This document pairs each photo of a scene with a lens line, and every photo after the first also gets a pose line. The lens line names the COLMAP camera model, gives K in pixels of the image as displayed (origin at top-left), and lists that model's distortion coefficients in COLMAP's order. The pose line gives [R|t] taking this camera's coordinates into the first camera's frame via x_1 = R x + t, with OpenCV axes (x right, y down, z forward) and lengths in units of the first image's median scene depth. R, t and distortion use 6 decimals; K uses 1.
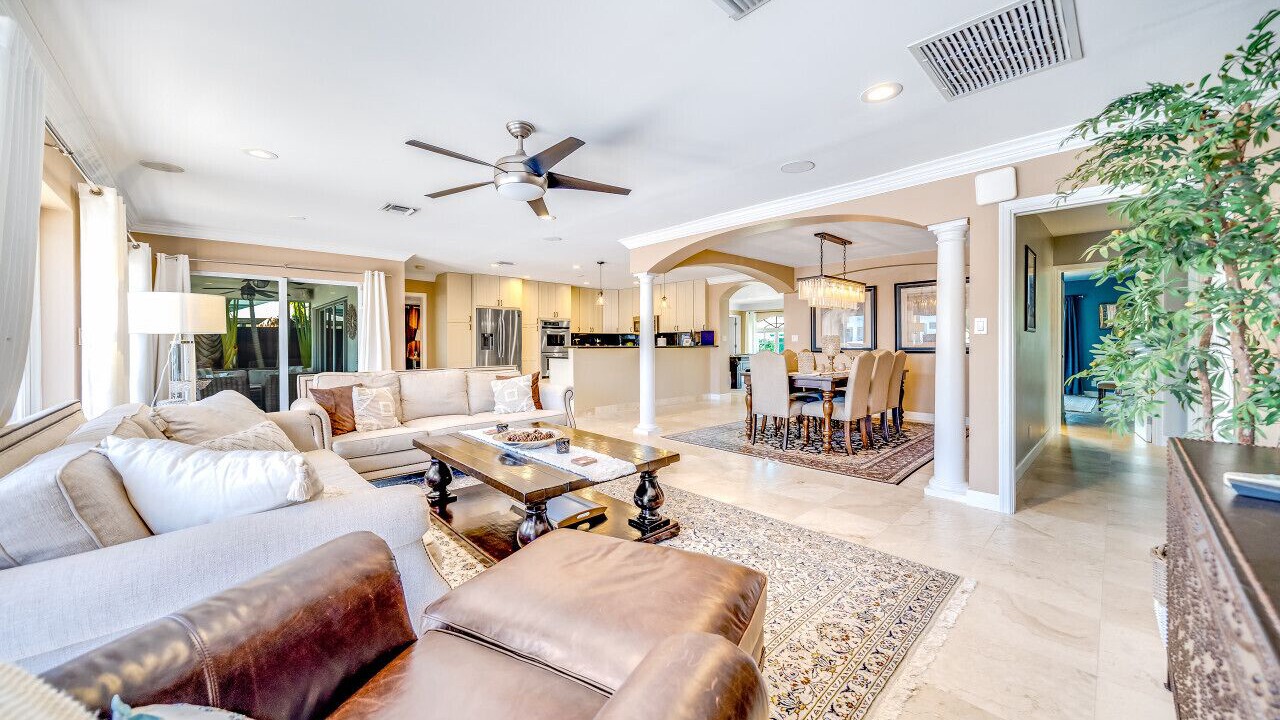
lens RADIAL K [[440.4, 0, 644.0], [0, 440.4, 350.4], [0, 0, 1]] dist [0.000339, 0.000004]
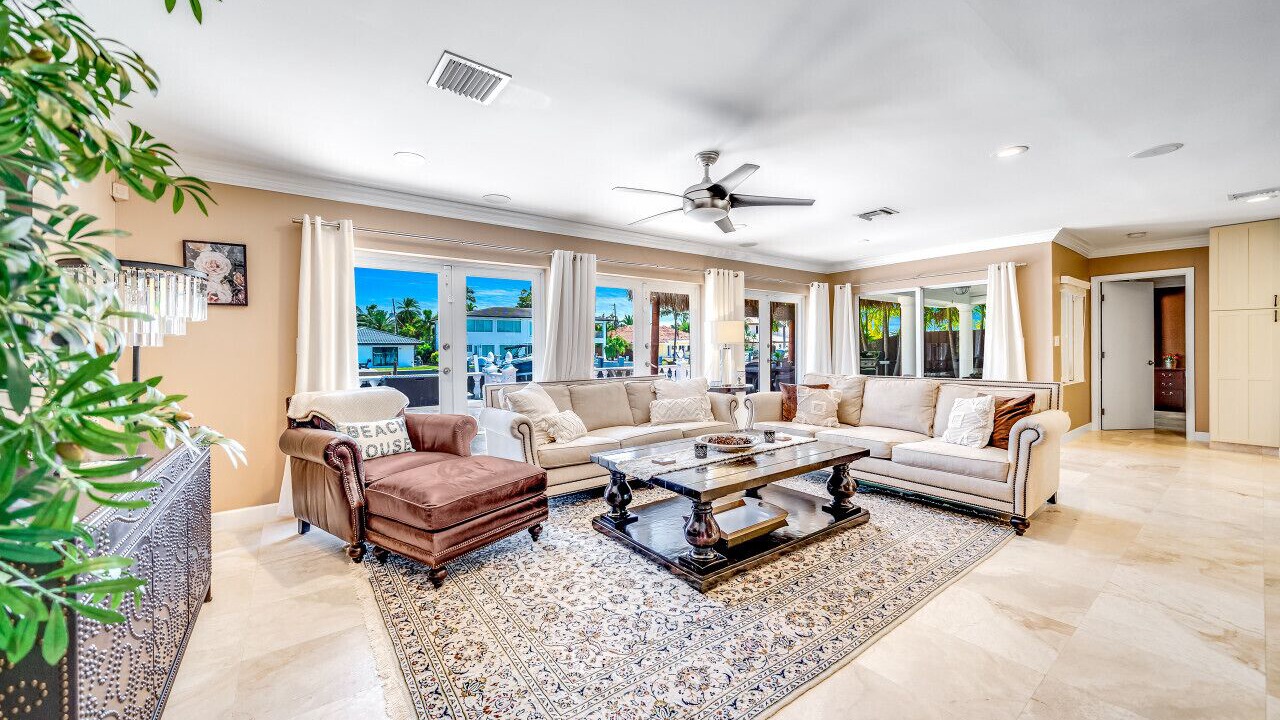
lens RADIAL K [[475.5, 0, 636.2], [0, 475.5, 350.1], [0, 0, 1]] dist [0.014646, 0.000463]
pose [[-0.125809, 0.008553, -0.992018, 0.262985], [-0.010798, 0.999892, 0.009991, -0.007708], [0.991996, 0.011968, -0.125703, 0.273533]]
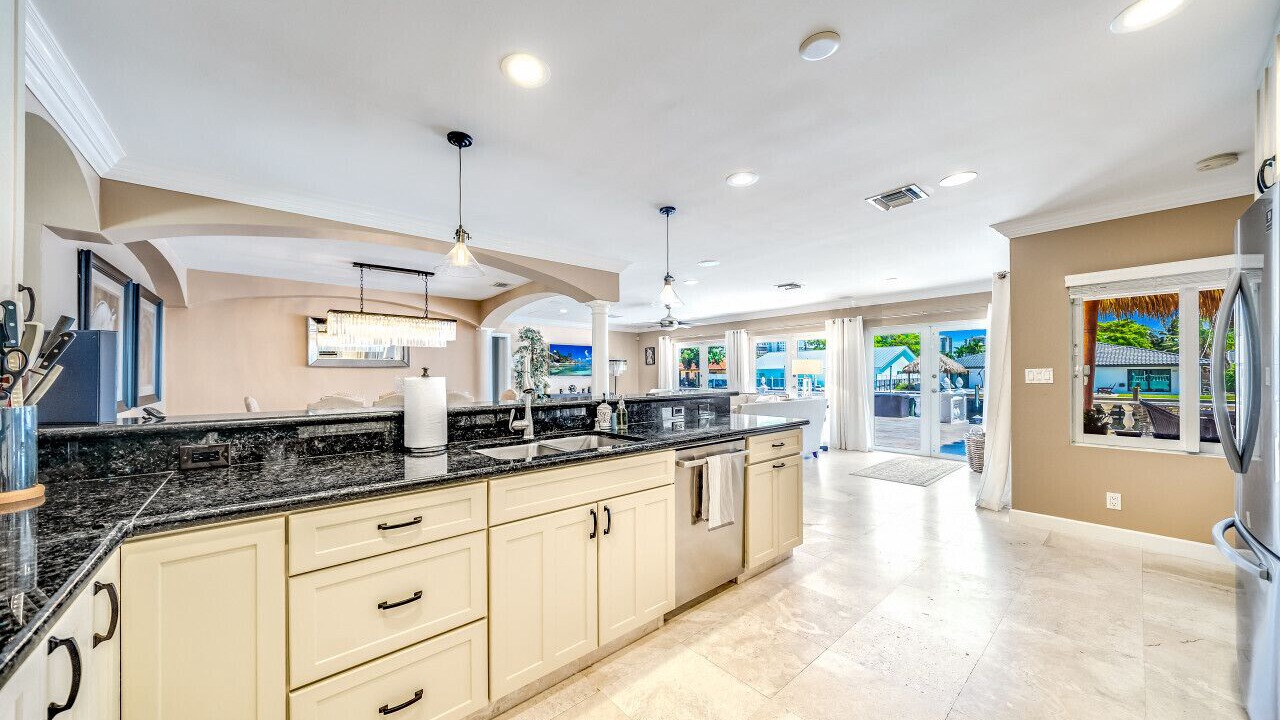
lens RADIAL K [[440.4, 0, 628.2], [0, 440.4, 368.9], [0, 0, 1]] dist [0.000339, 0.000004]
pose [[-0.996780, 0.009663, 0.079605, -0.074227], [0.010240, 0.999924, 0.006841, -0.030248], [-0.079533, 0.007634, -0.996803, 1.123242]]
